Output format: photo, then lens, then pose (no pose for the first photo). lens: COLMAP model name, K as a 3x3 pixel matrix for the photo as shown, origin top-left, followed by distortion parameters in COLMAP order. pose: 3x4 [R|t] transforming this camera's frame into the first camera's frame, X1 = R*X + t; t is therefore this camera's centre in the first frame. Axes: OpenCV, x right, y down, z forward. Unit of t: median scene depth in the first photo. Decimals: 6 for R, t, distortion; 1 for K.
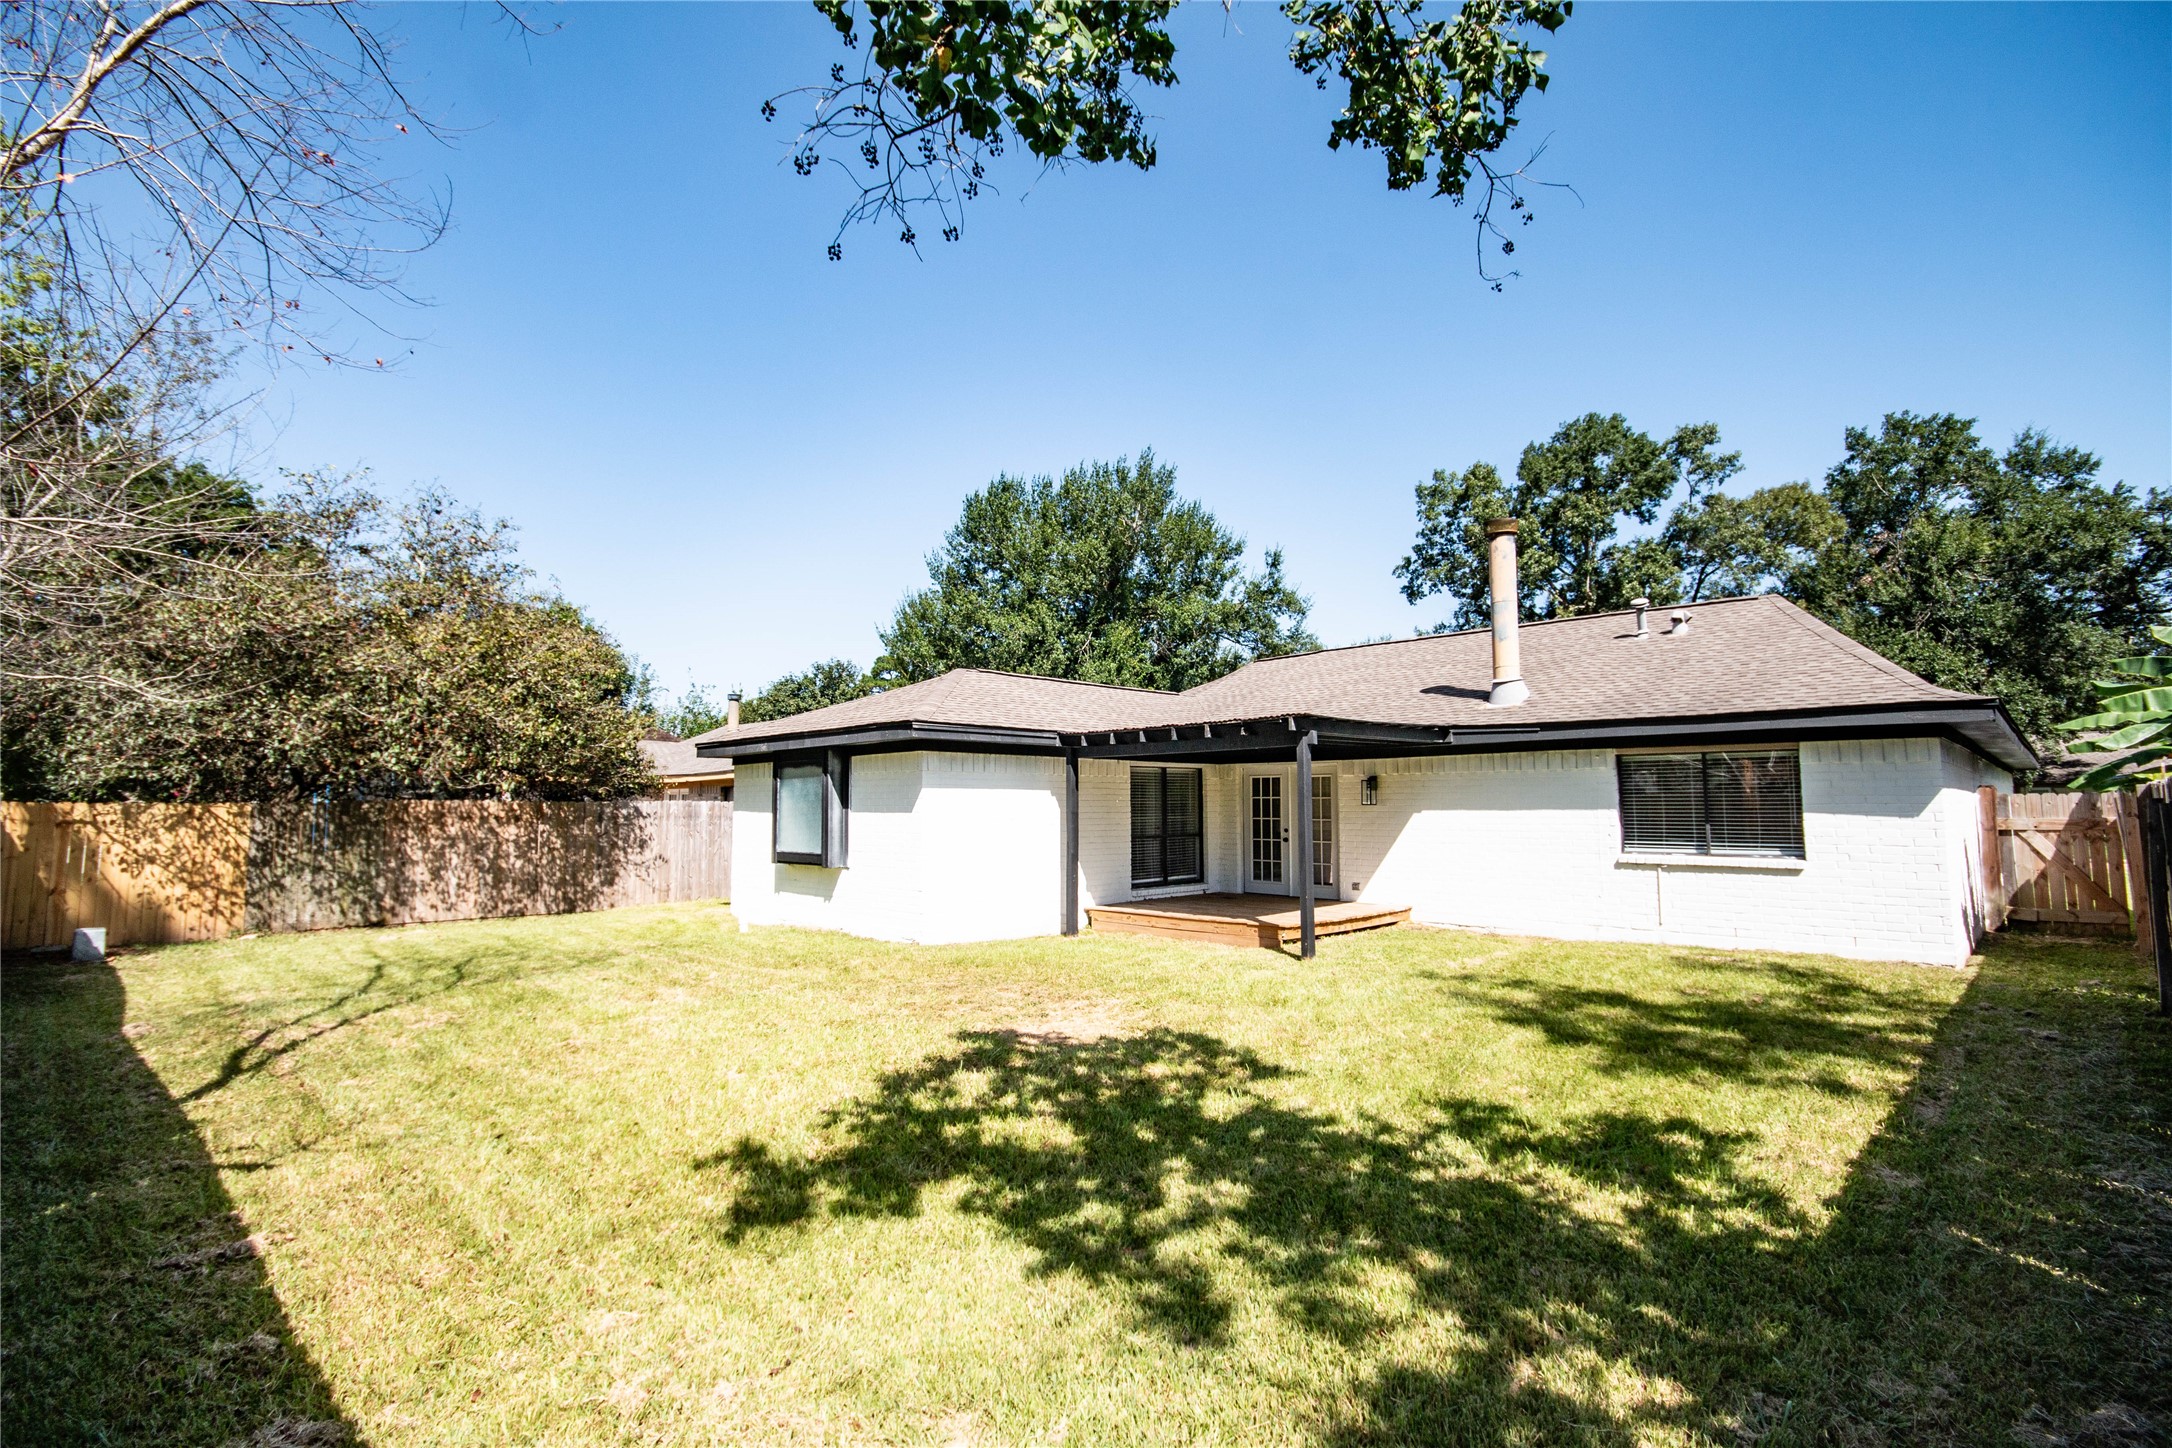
lens RADIAL K [[1027.4, 0, 1086.0], [0, 1027.4, 724.0], [0, 0, 1]] dist [-0.001690, 0.000752]
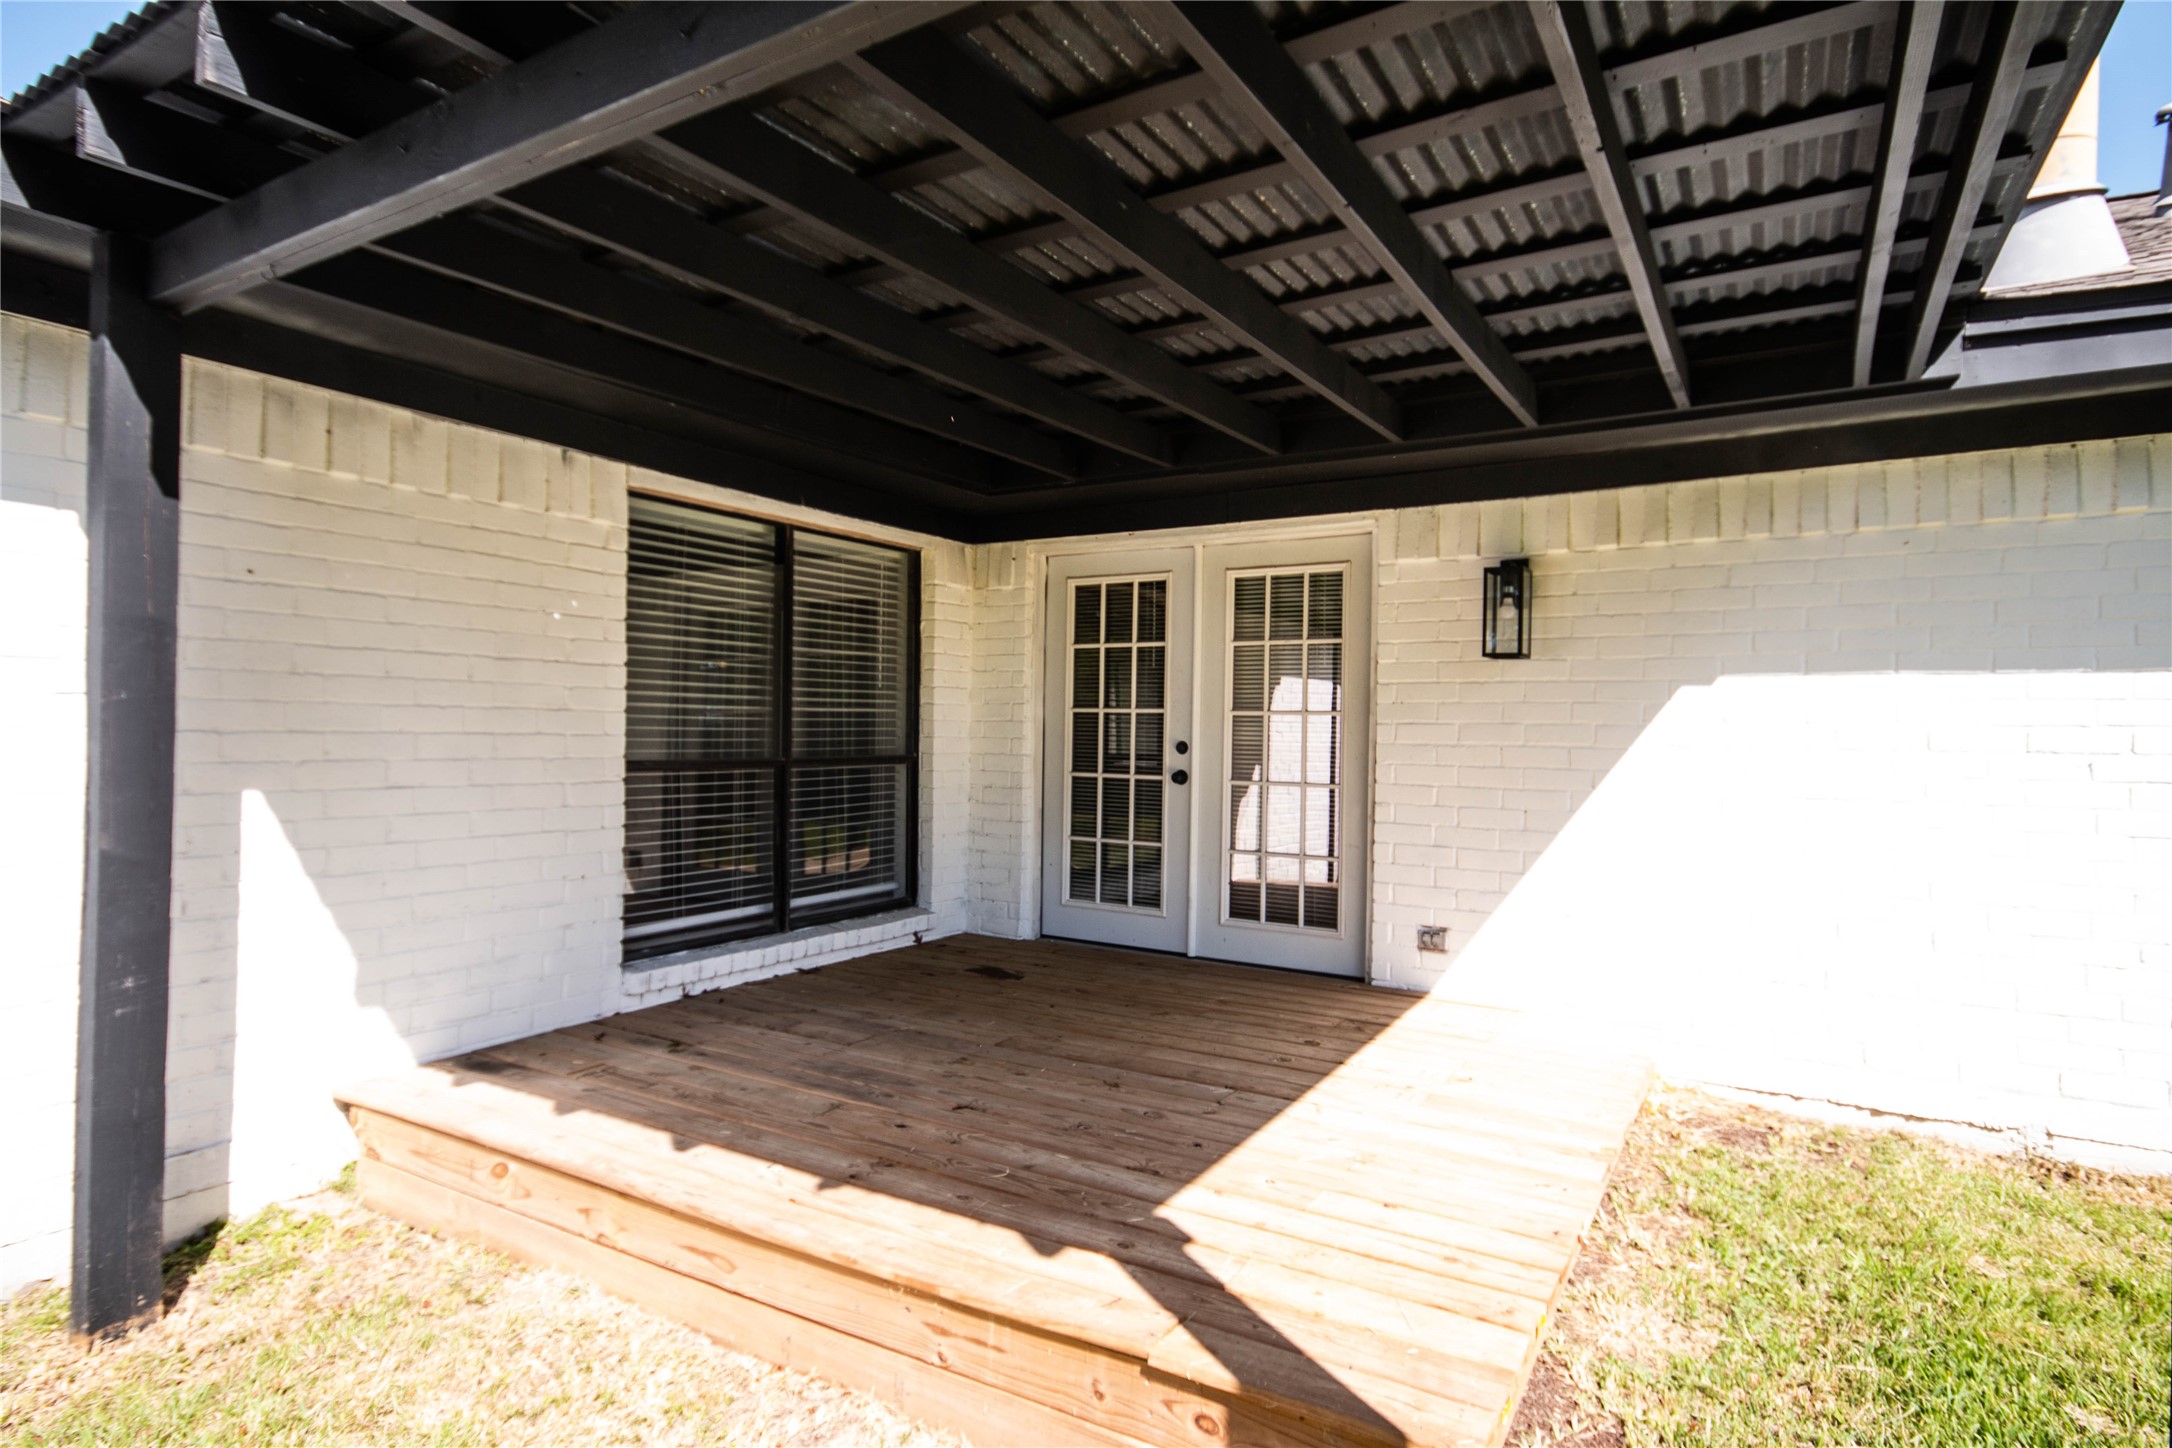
lens RADIAL K [[1154.5, 0, 1086.0], [0, 1154.5, 724.0], [0, 0, 1]] dist [0.000106, 0.000004]
pose [[0.977041, 0.016332, 0.212424, 0.090362], [-0.032482, 0.996820, 0.072764, 0.070645], [-0.210561, -0.077994, 0.974465, 0.654771]]
